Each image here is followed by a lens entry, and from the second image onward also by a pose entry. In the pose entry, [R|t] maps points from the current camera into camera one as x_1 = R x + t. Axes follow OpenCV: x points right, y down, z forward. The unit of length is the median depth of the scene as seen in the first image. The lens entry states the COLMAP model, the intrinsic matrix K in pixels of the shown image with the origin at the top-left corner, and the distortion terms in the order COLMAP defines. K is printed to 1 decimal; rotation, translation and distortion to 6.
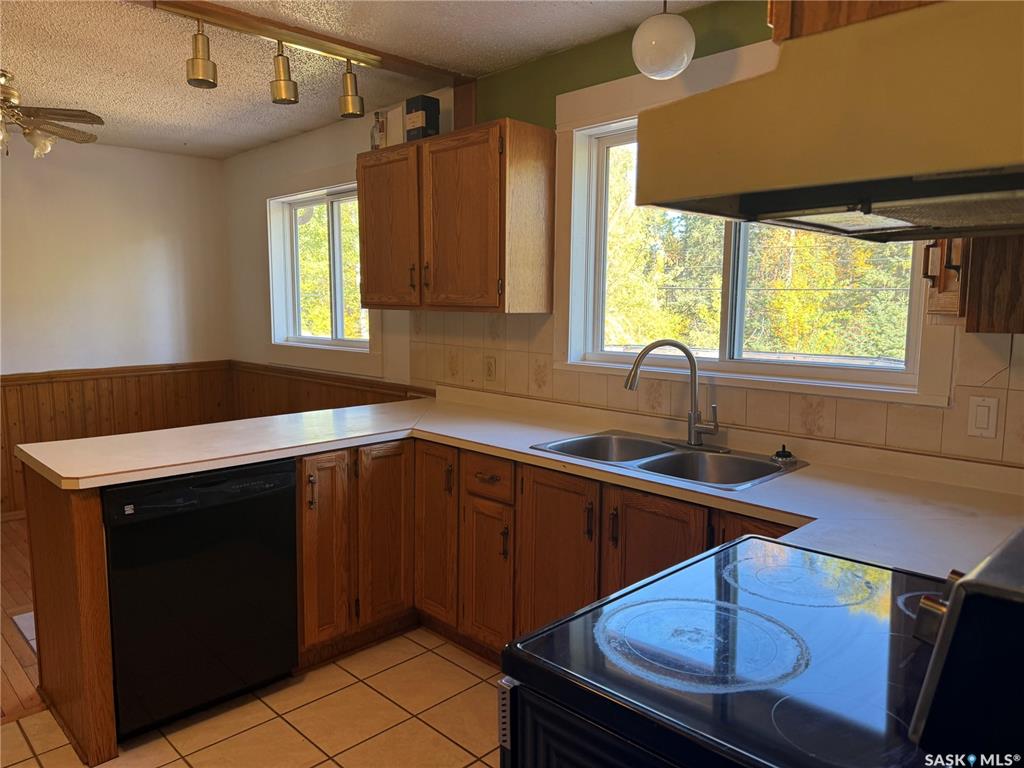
lens RADIAL K [[716.9, 0, 508.1], [0, 716.9, 387.2], [0, 0, 1]] dist [0.054096, -0.065168]
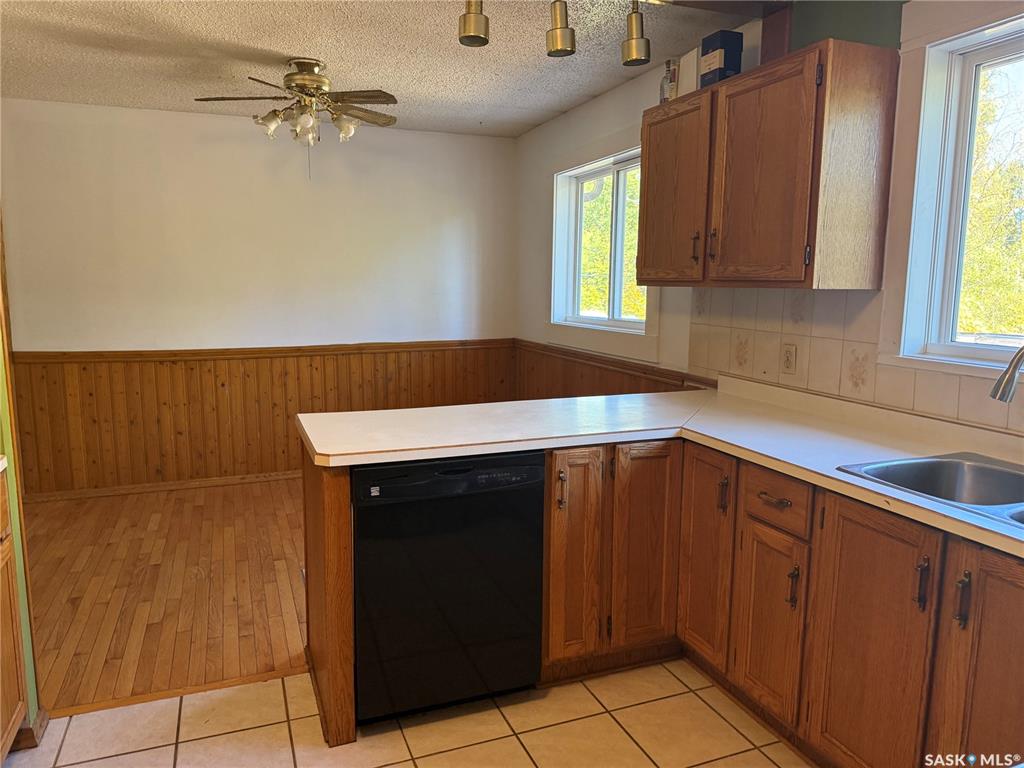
lens RADIAL K [[716.9, 0, 509.6], [0, 716.9, 380.3], [0, 0, 1]] dist [0.054096, -0.065168]
pose [[0.919427, 0.054339, -0.389488, 0.004719], [-0.047852, 0.998507, 0.026345, -0.009703], [0.390338, -0.005585, 0.920655, 0.145139]]
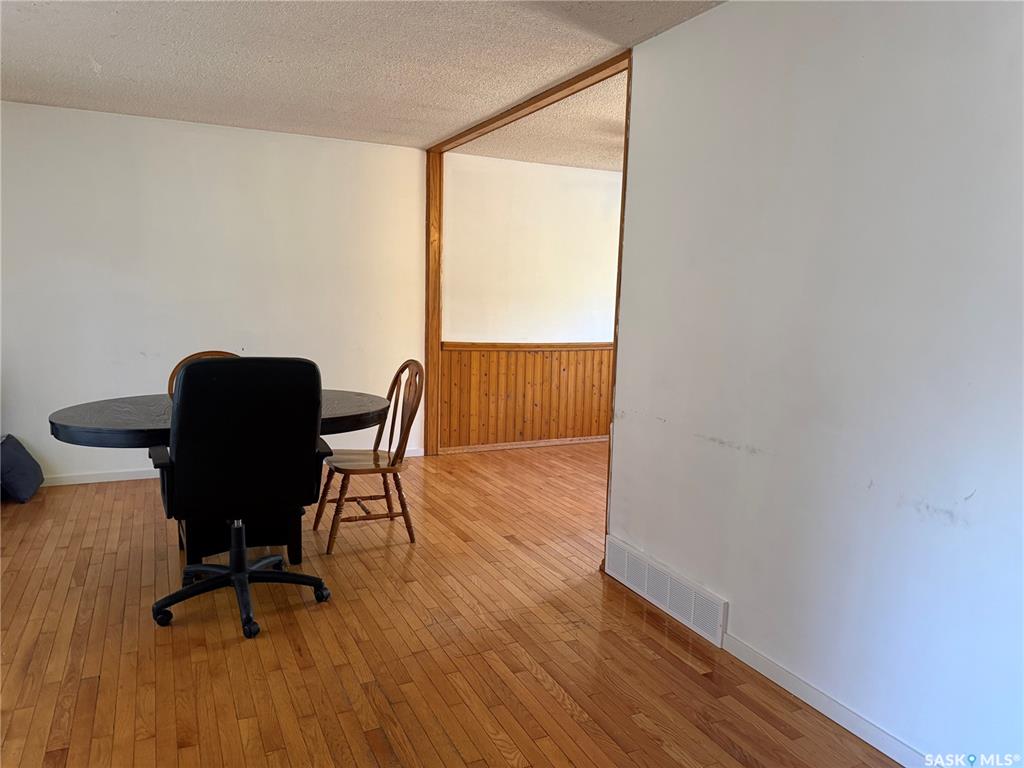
lens RADIAL K [[716.9, 0, 518.7], [0, 716.9, 378.9], [0, 0, 1]] dist [0.054096, -0.065168]
pose [[0.949352, 0.061226, -0.308191, -0.735395], [-0.061906, 0.998053, 0.007582, 0.102074], [0.308055, 0.011881, 0.951294, -0.779502]]
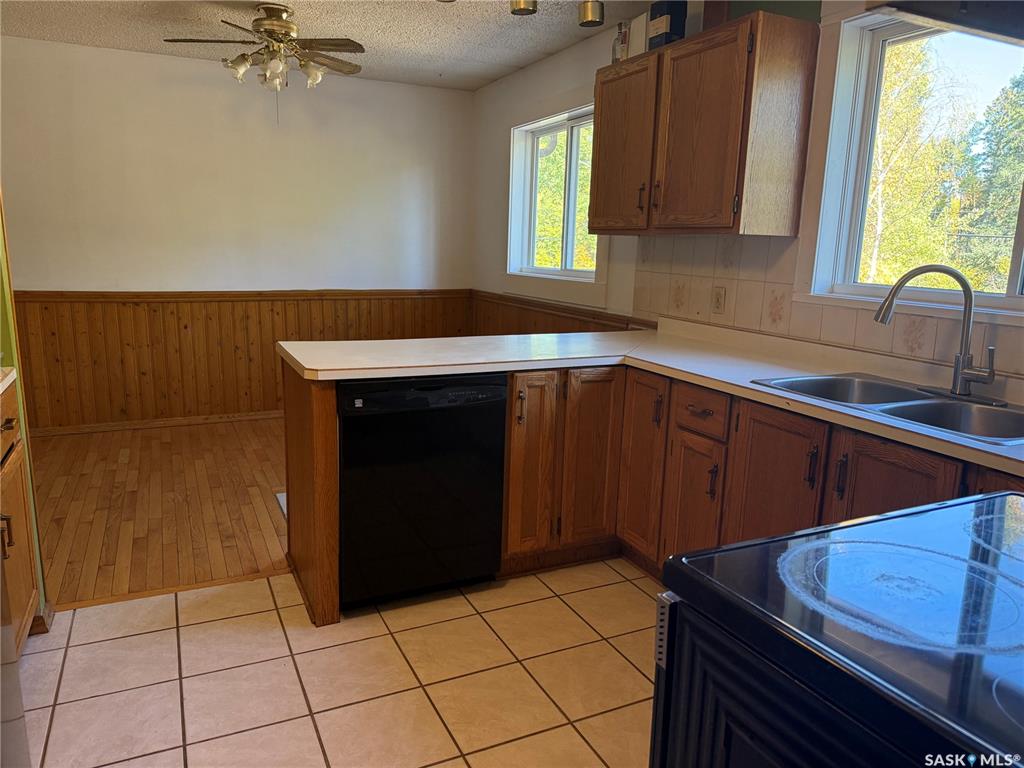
lens RADIAL K [[716.9, 0, 513.6], [0, 716.9, 387.6], [0, 0, 1]] dist [0.054096, -0.065168]
pose [[0.946228, 0.084468, -0.312277, 0.028230], [-0.061403, 0.994657, 0.082989, 0.031010], [0.317618, -0.059351, 0.946359, 0.035919]]
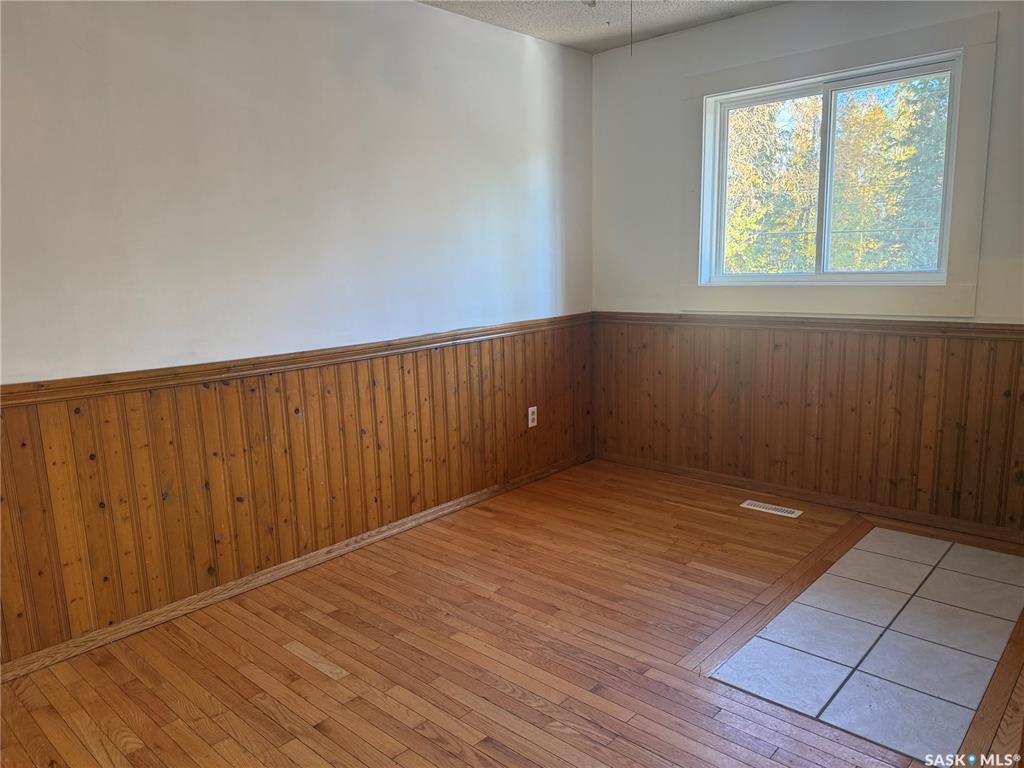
lens RADIAL K [[716.9, 0, 519.8], [0, 716.9, 382.8], [0, 0, 1]] dist [0.054096, -0.065168]
pose [[0.997938, -0.040304, 0.049948, -1.032806], [0.037597, 0.997833, 0.053996, -0.007230], [-0.052016, -0.052007, 0.997291, 0.386647]]
